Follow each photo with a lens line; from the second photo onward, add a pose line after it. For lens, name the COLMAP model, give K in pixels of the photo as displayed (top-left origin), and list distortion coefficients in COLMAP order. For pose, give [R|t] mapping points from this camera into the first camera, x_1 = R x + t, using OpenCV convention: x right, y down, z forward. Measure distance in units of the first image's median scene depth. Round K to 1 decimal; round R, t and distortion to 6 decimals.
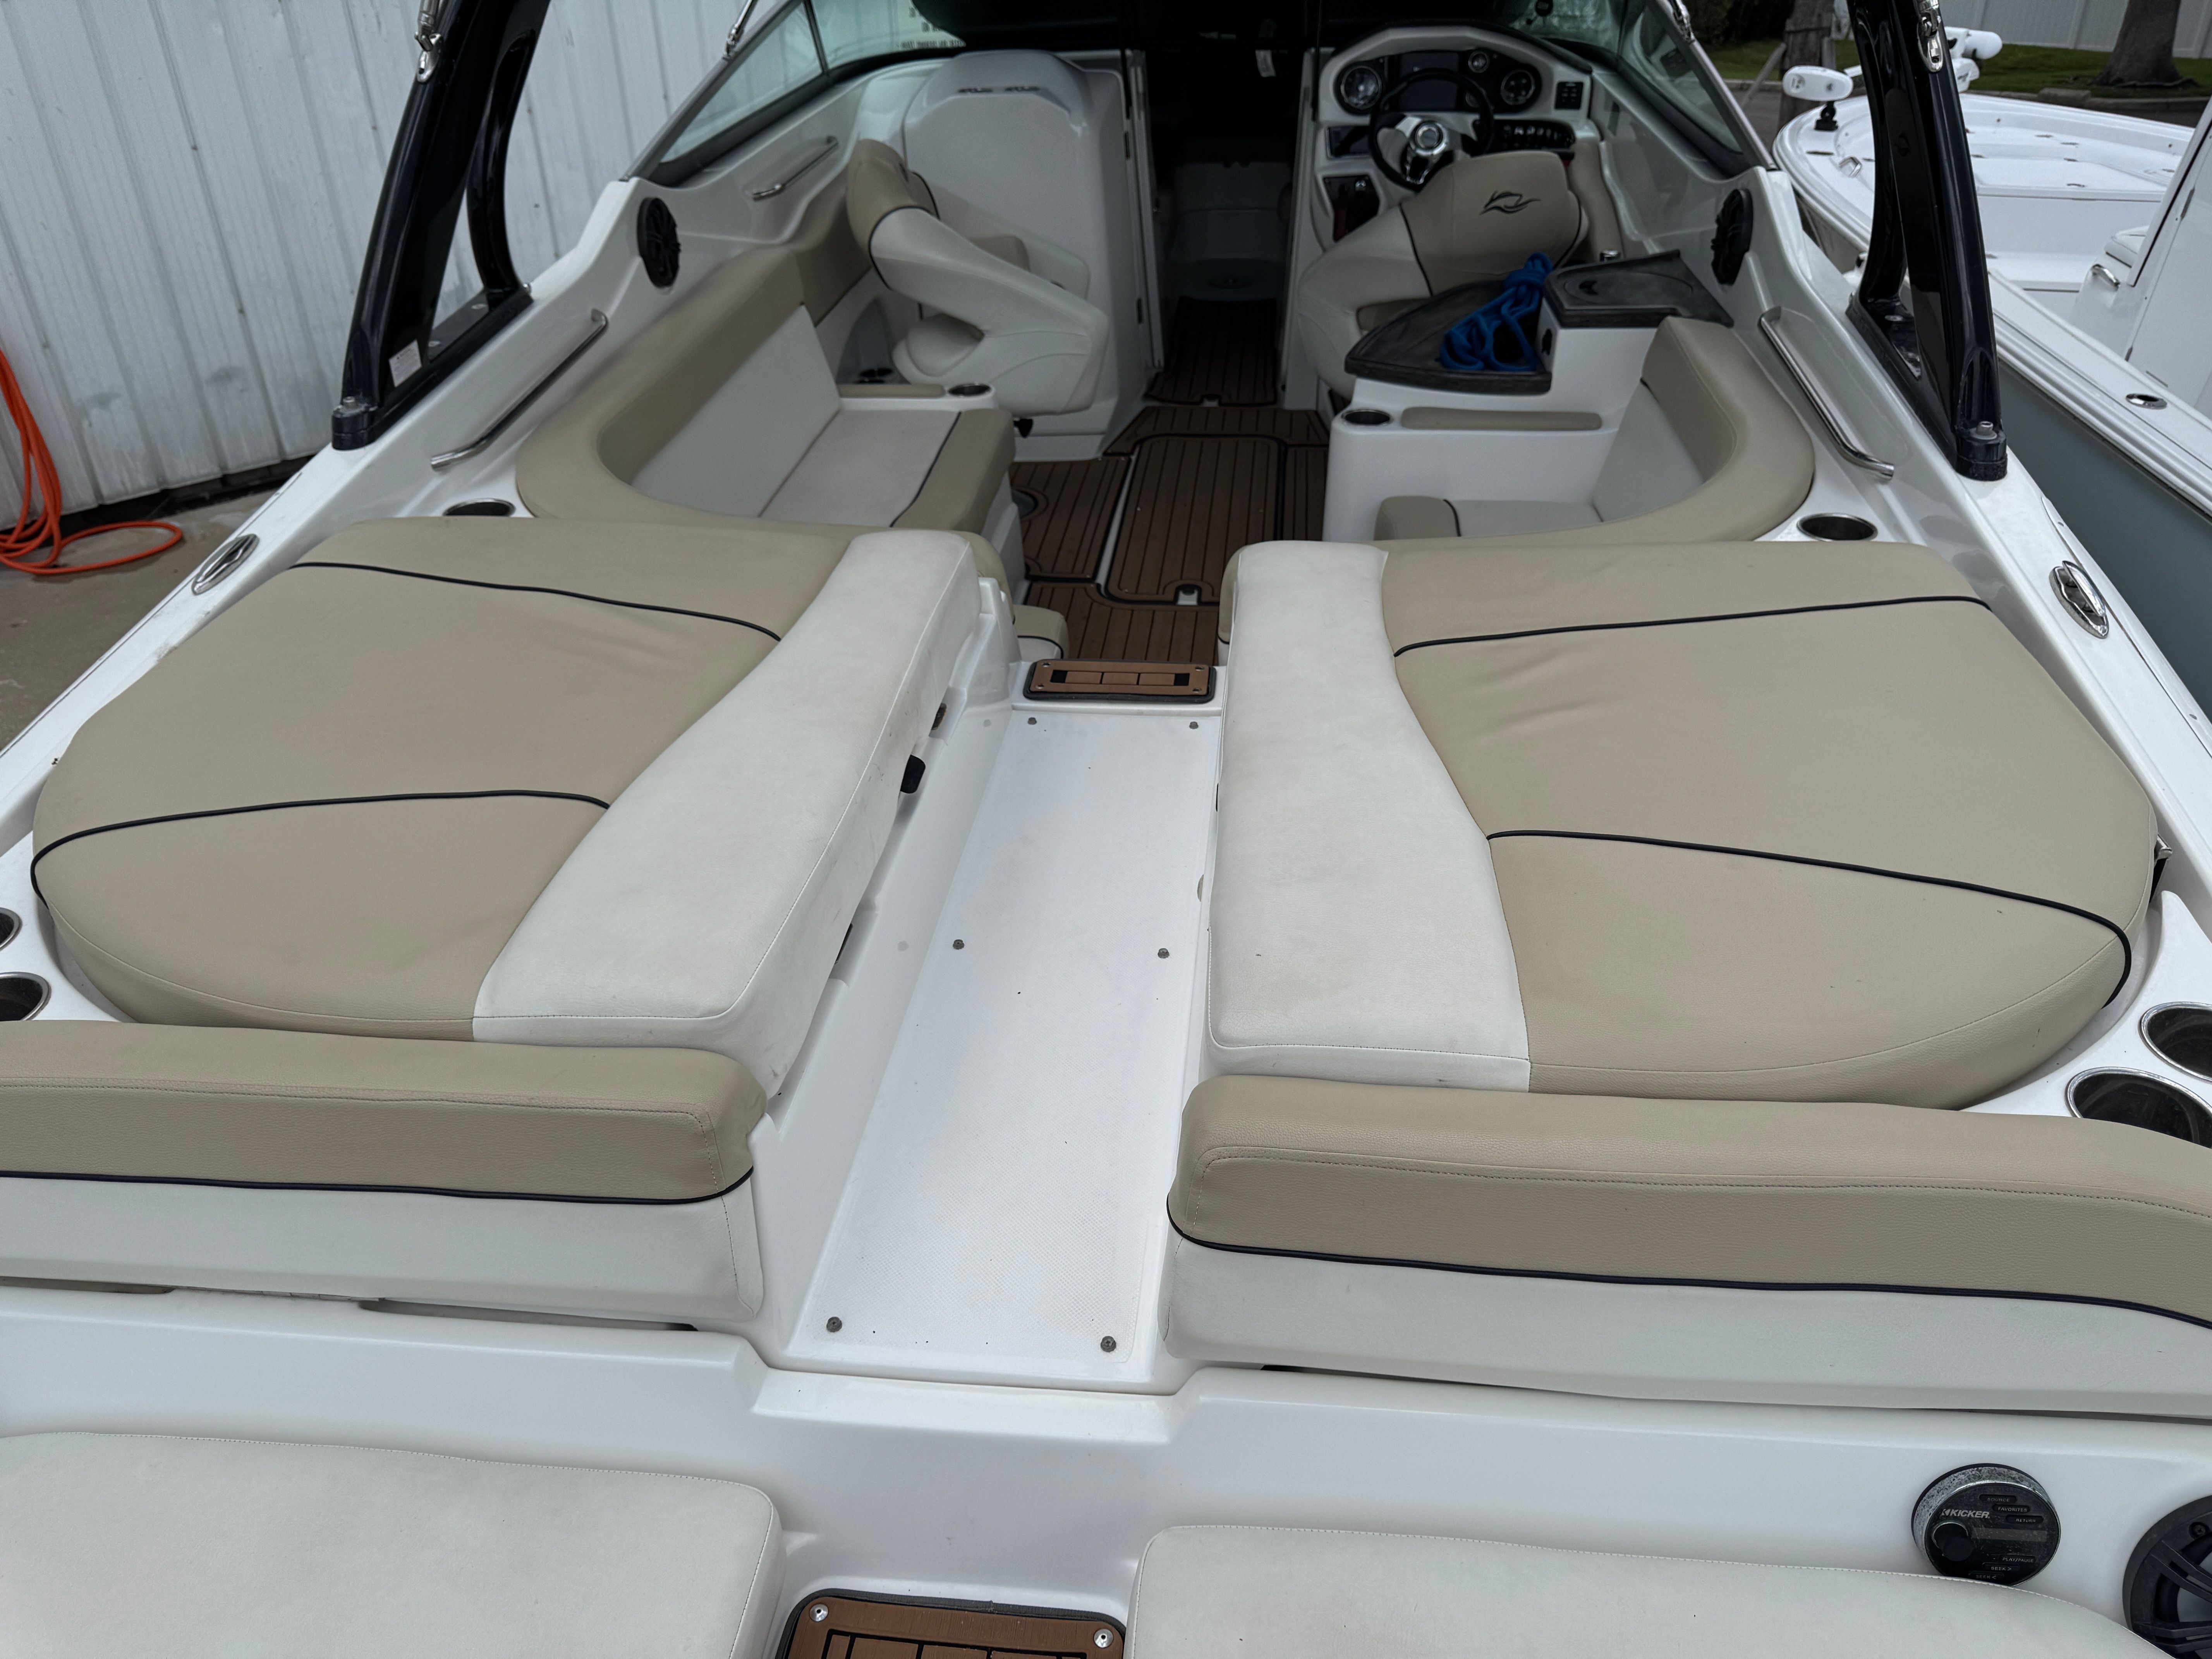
lens RADIAL K [[1614.7, 0, 1108.5], [0, 1614.7, 836.8], [0, 0, 1]] dist [0.028092, -0.042778]
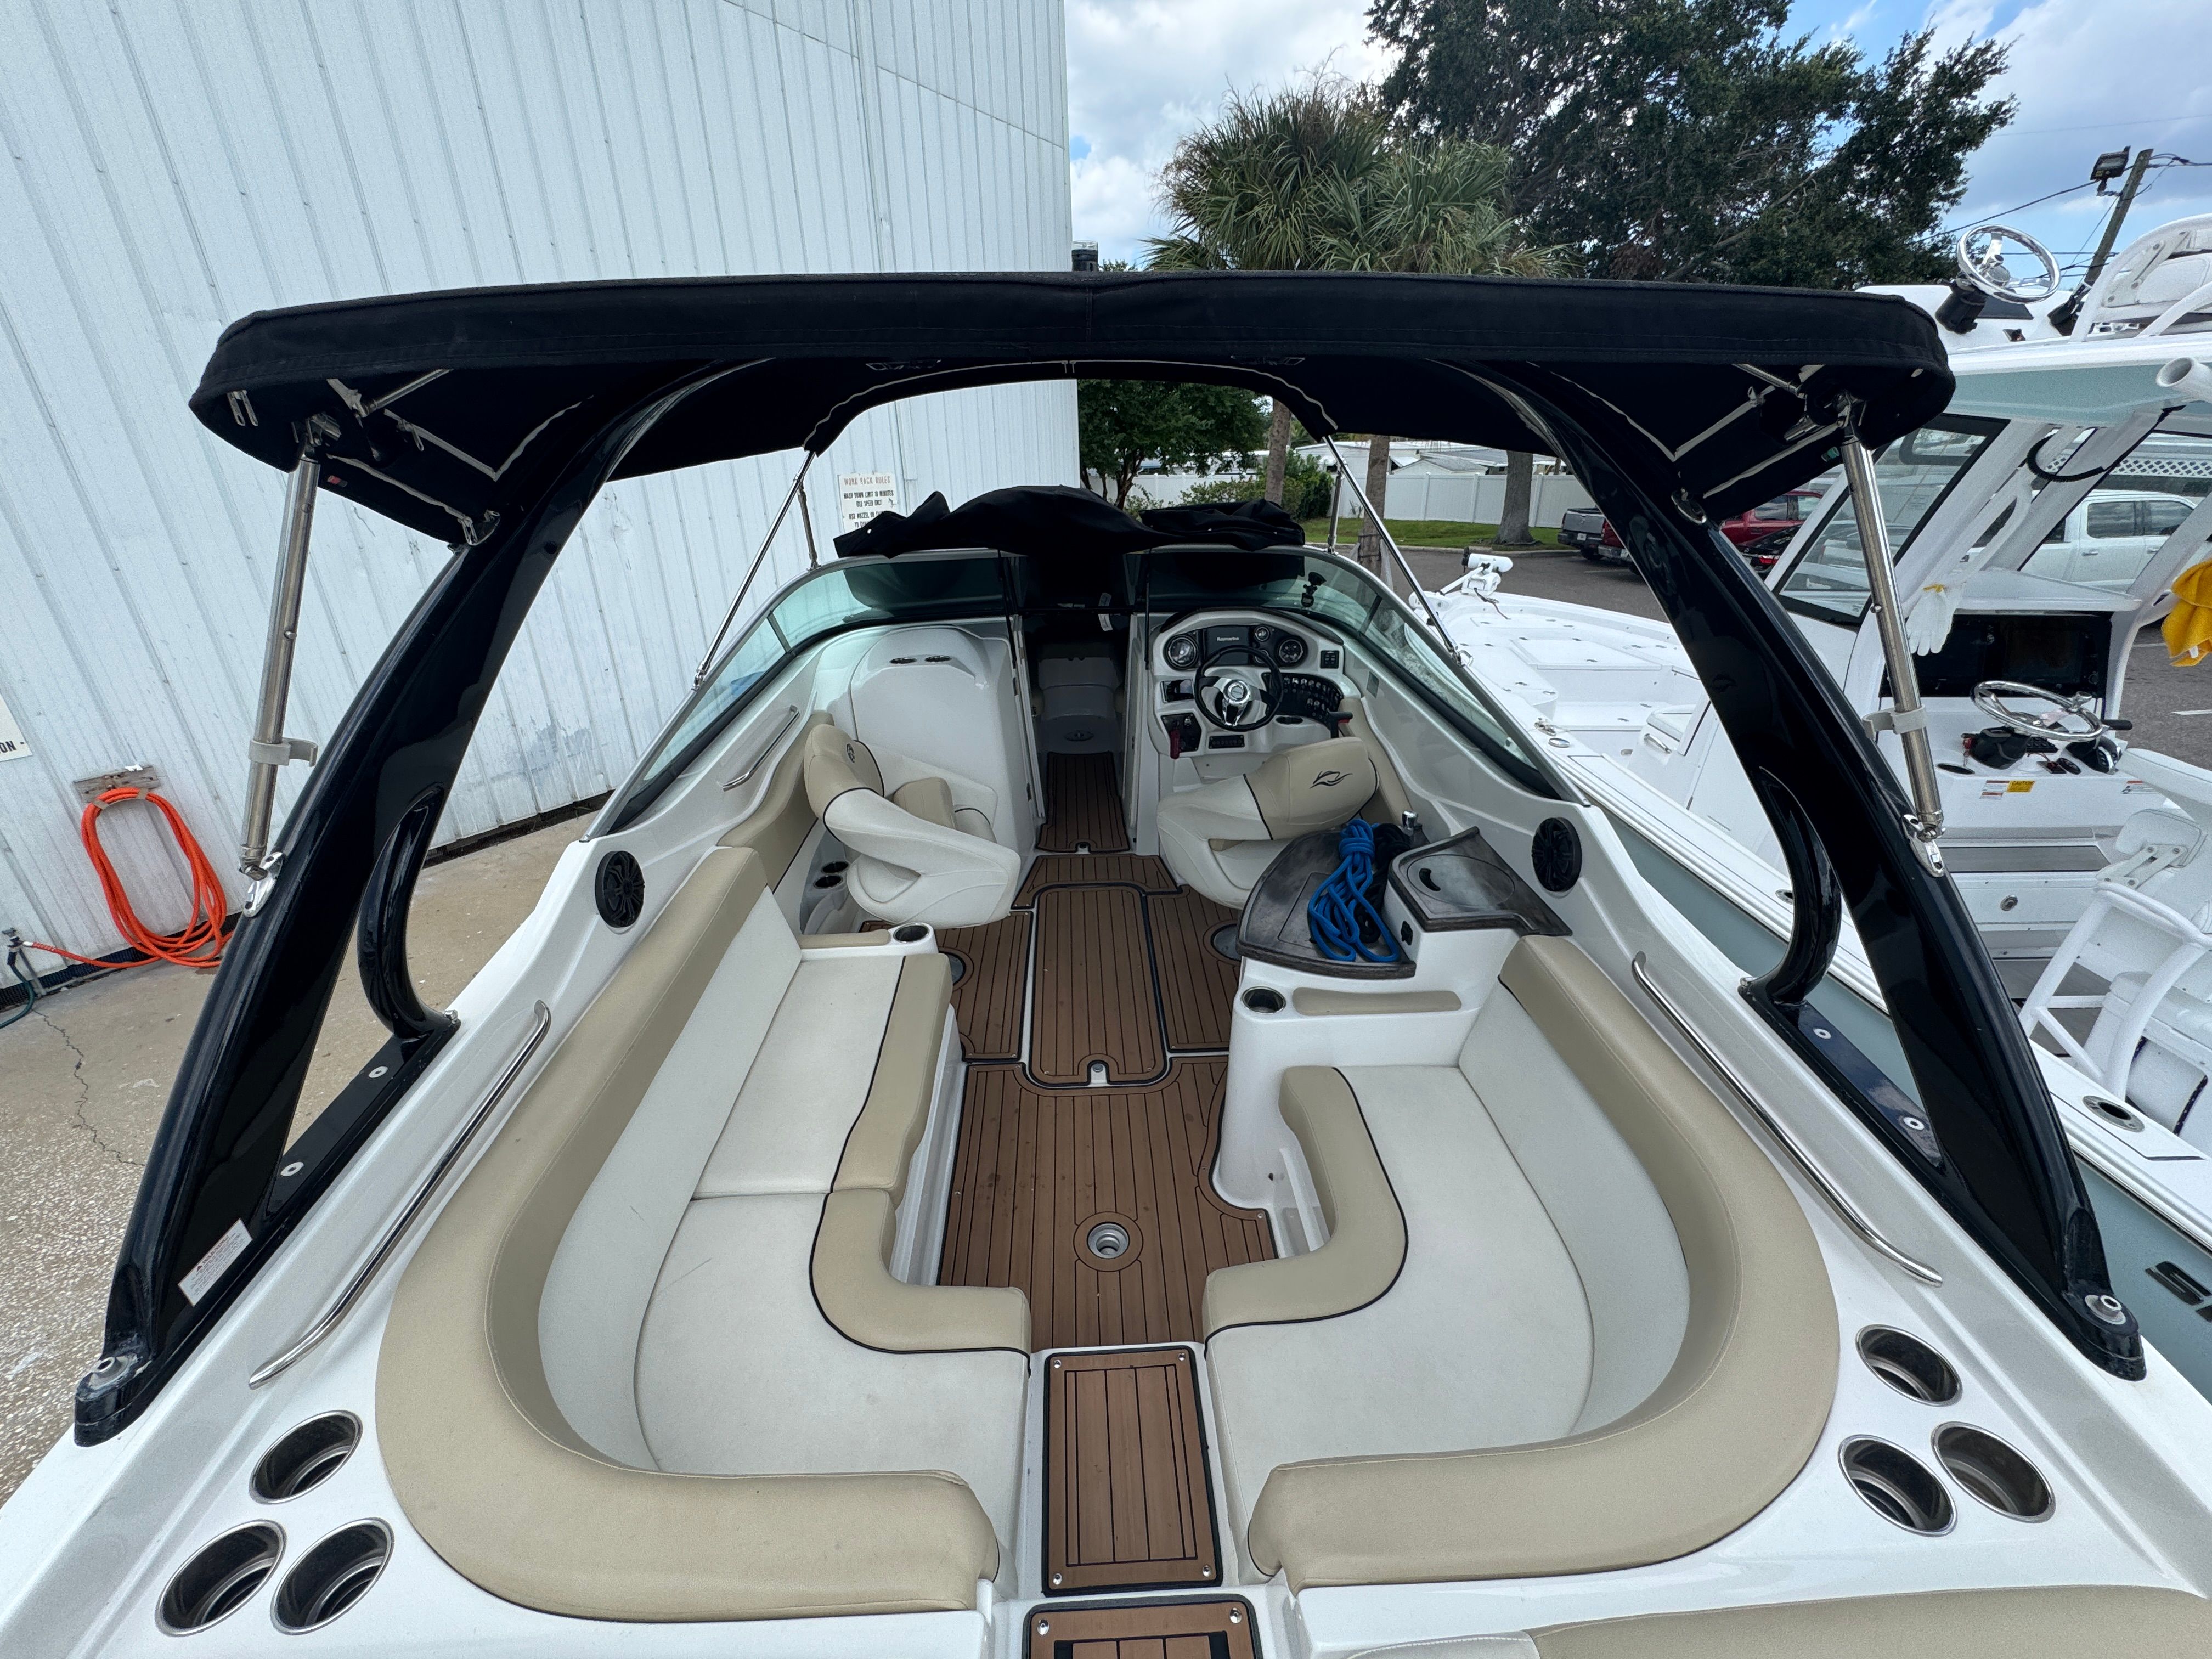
lens RADIAL K [[909.7, 0, 1109.8], [0, 909.7, 813.9], [0, 0, 1]] dist [-0.004556, -0.000013]
pose [[0.988983, -0.054580, 0.137596, -0.038092], [0.072621, 0.988889, -0.129708, -0.369308], [-0.128988, 0.138272, 0.981959, 0.411281]]
